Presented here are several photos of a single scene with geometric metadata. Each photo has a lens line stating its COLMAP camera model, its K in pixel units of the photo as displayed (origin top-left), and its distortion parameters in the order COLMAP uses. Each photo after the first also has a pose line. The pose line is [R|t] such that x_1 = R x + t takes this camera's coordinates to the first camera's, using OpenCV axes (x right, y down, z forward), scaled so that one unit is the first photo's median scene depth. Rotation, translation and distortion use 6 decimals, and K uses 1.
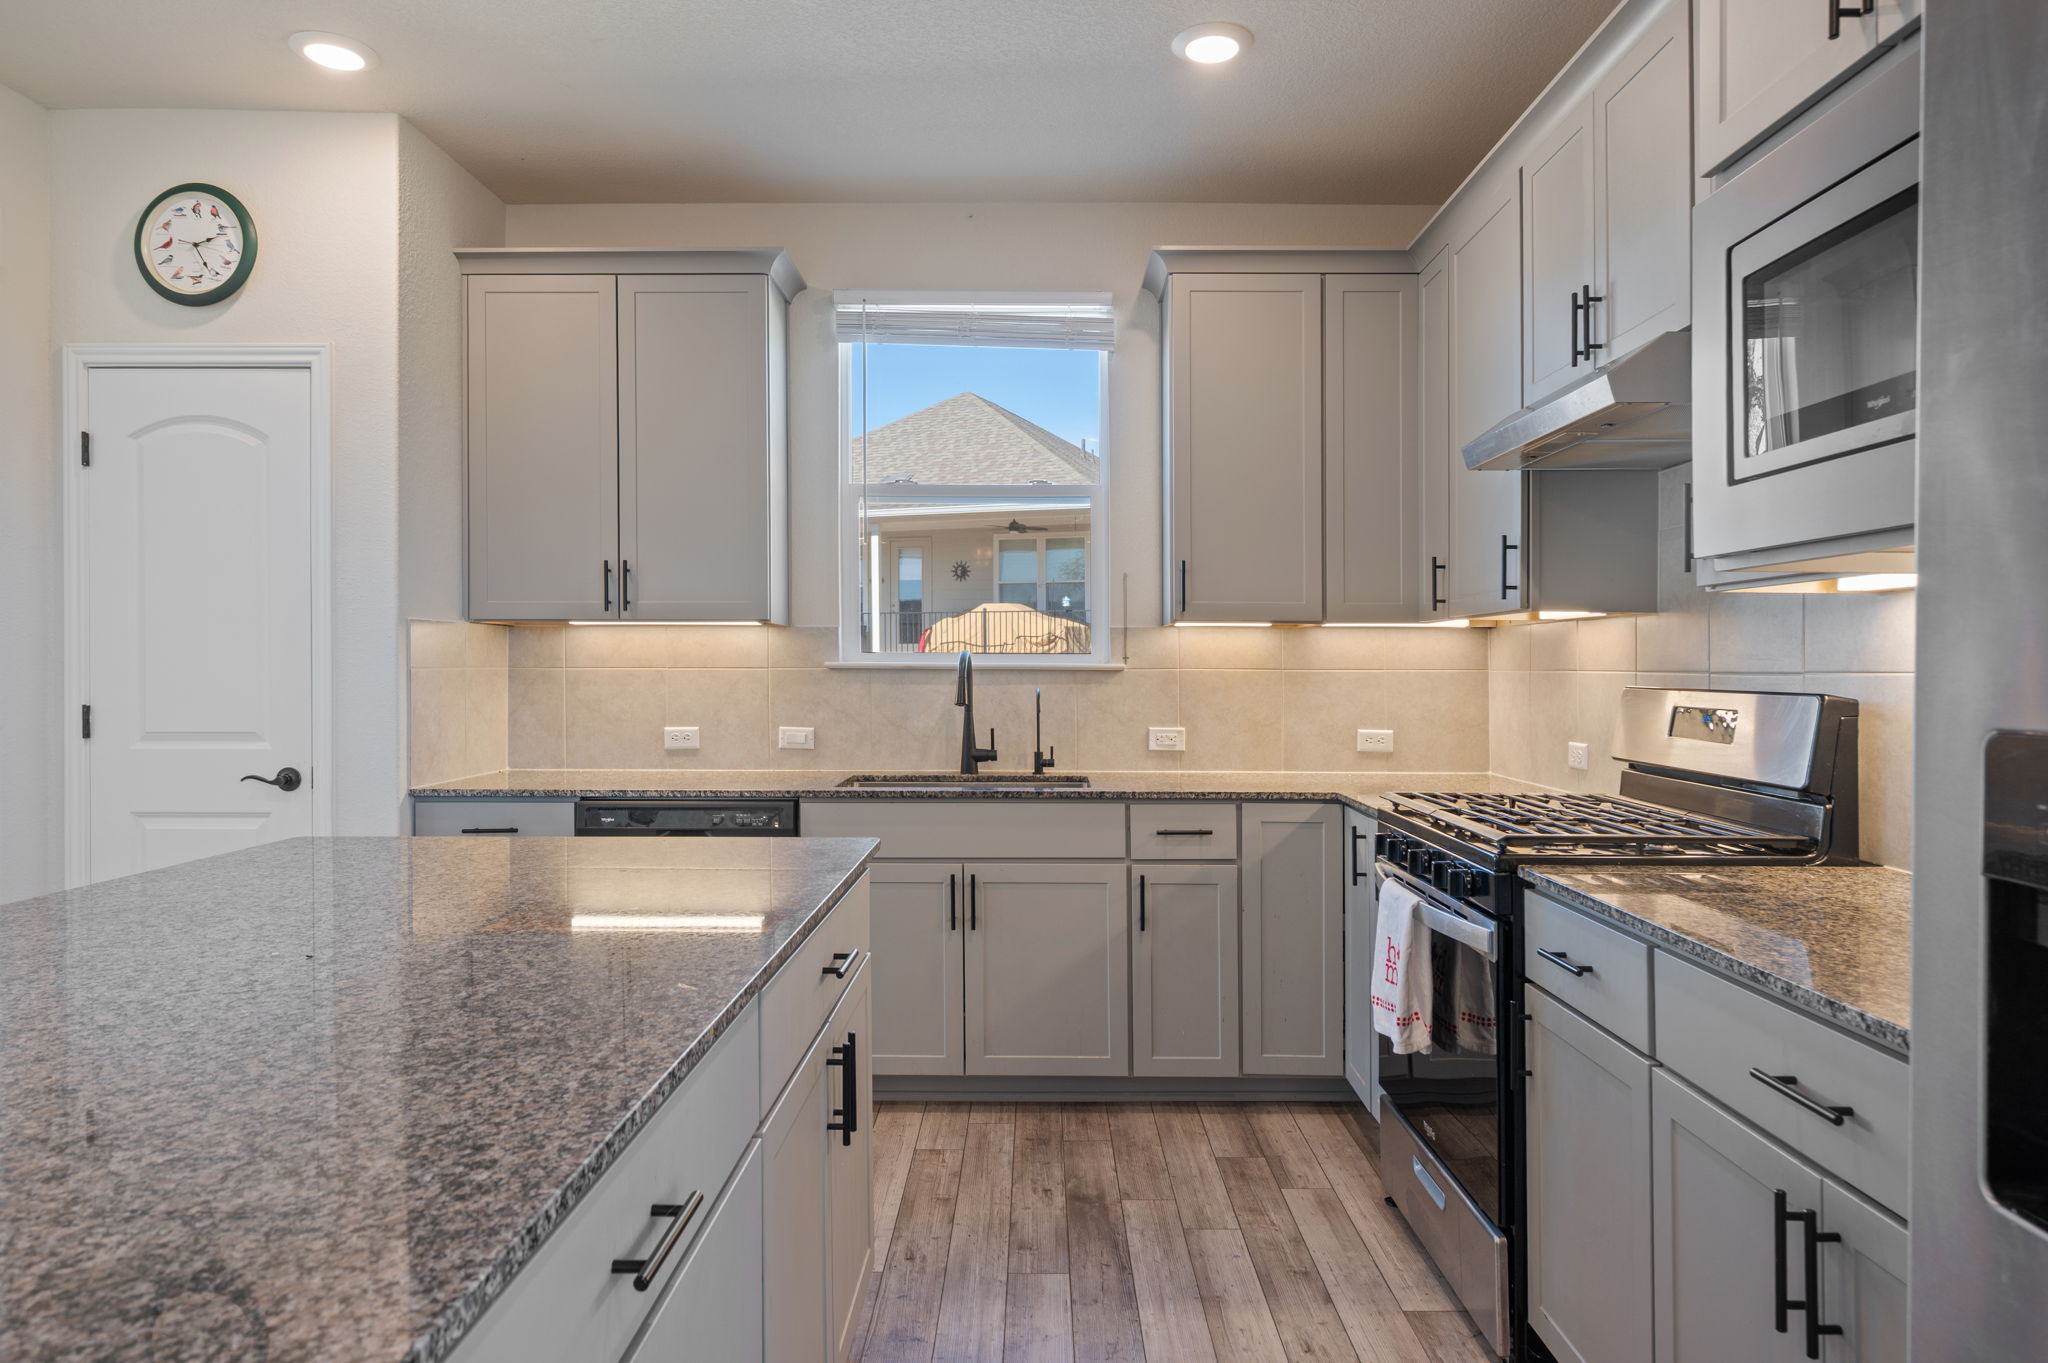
lens RADIAL K [[1262.4, 0, 1024.0], [0, 1262.4, 681.5], [0, 0, 1]] dist [0.001746, -0.001227]
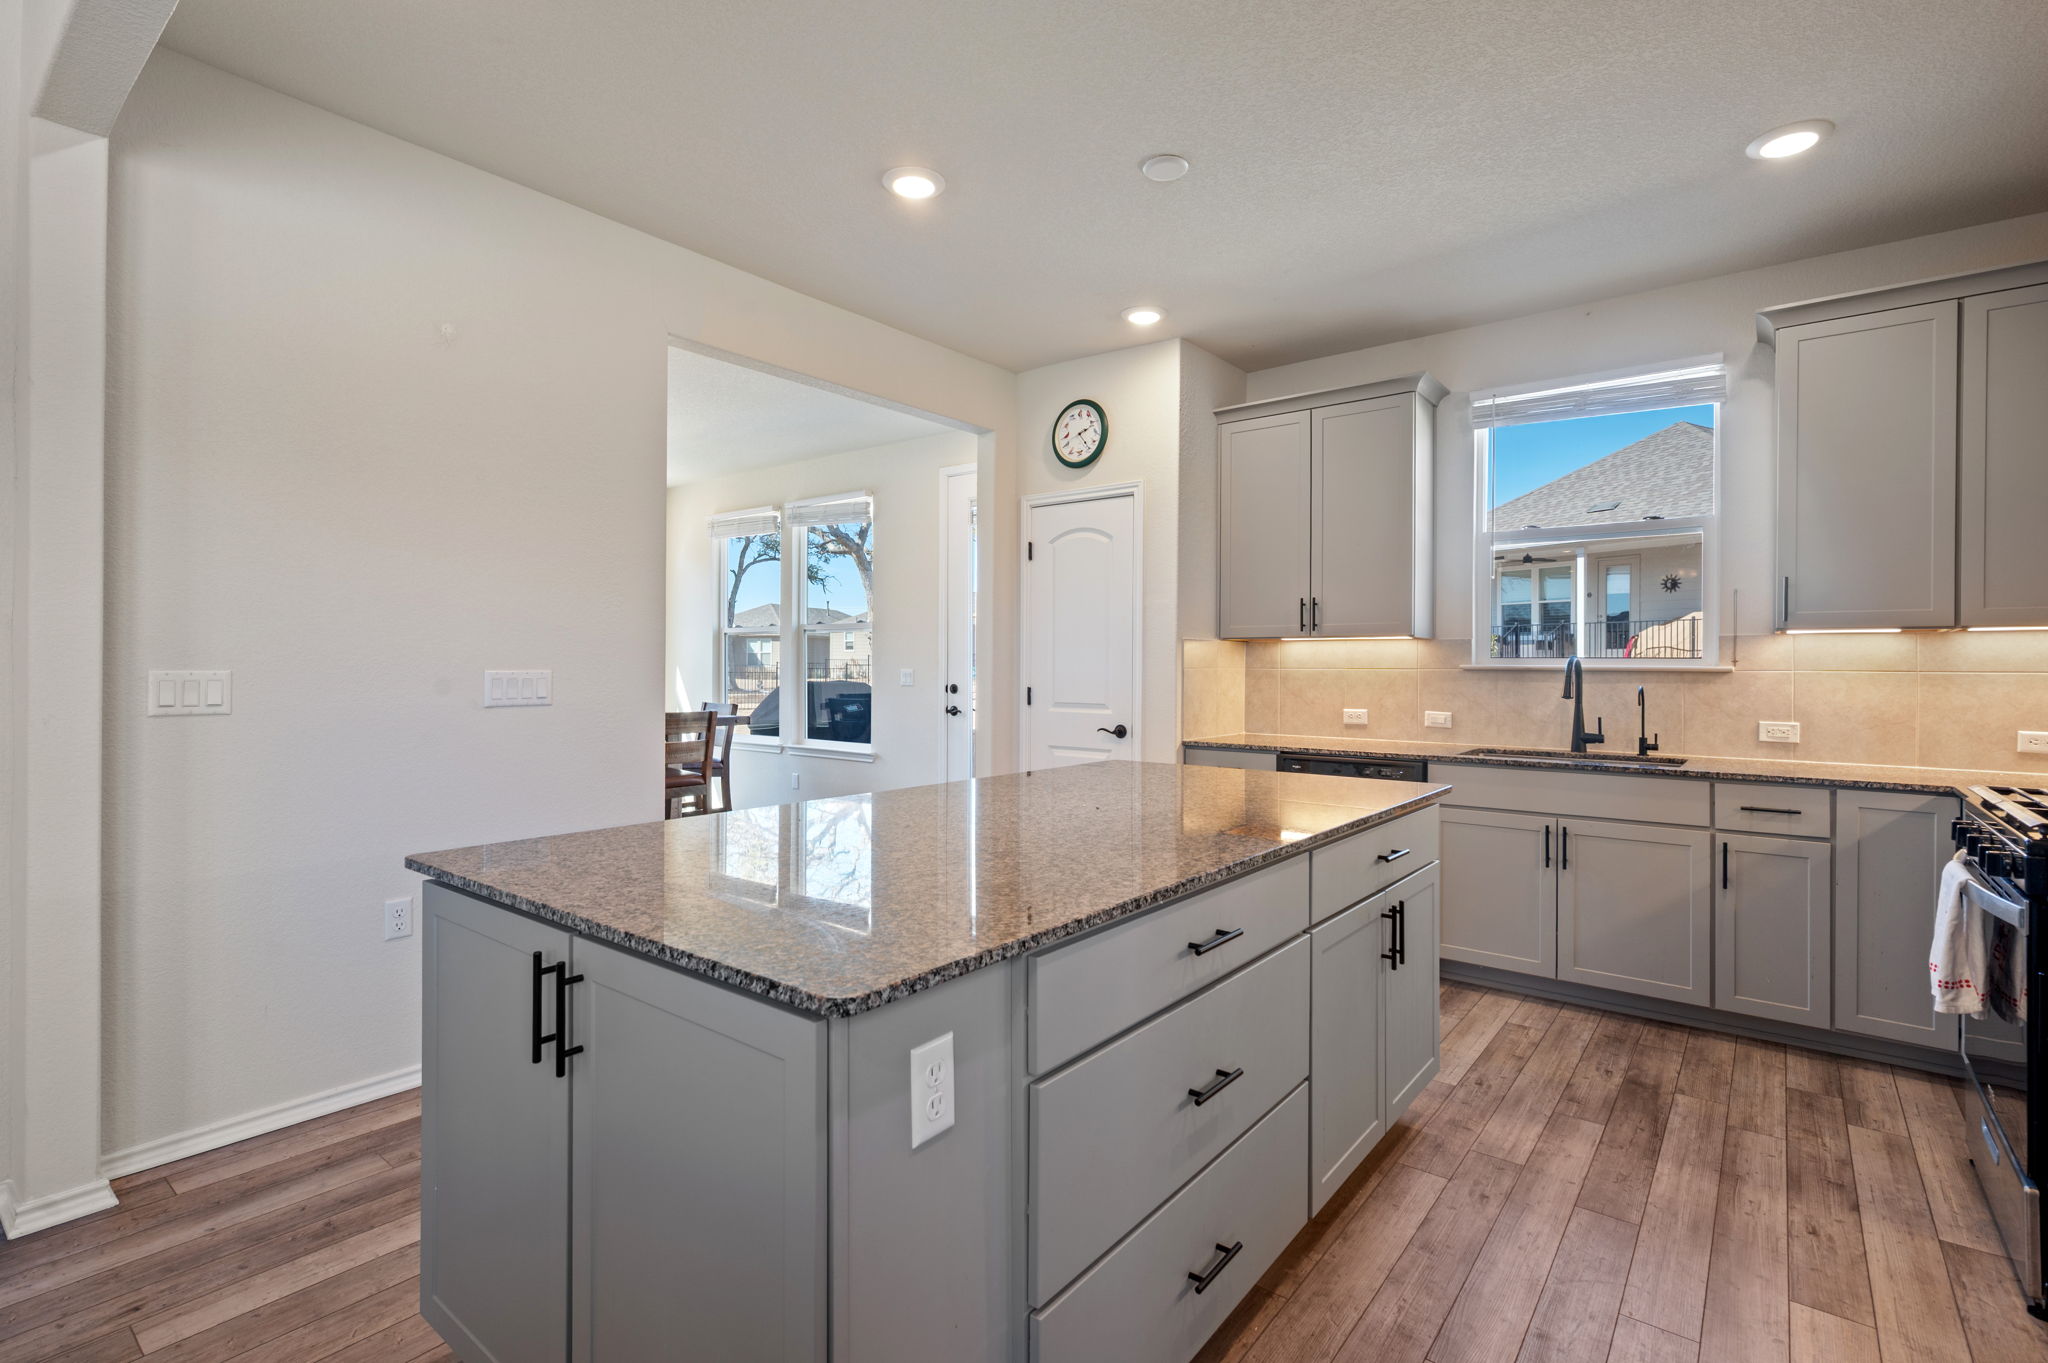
lens RADIAL K [[955.7, 0, 1029.9], [0, 955.7, 678.7], [0, 0, 1]] dist [0.003808, 0.000867]
pose [[0.793228, 0.009560, -0.608850, 0.121222], [-0.010087, 0.999946, 0.002559, 0.002167], [0.608841, 0.004112, 0.793281, -0.124486]]
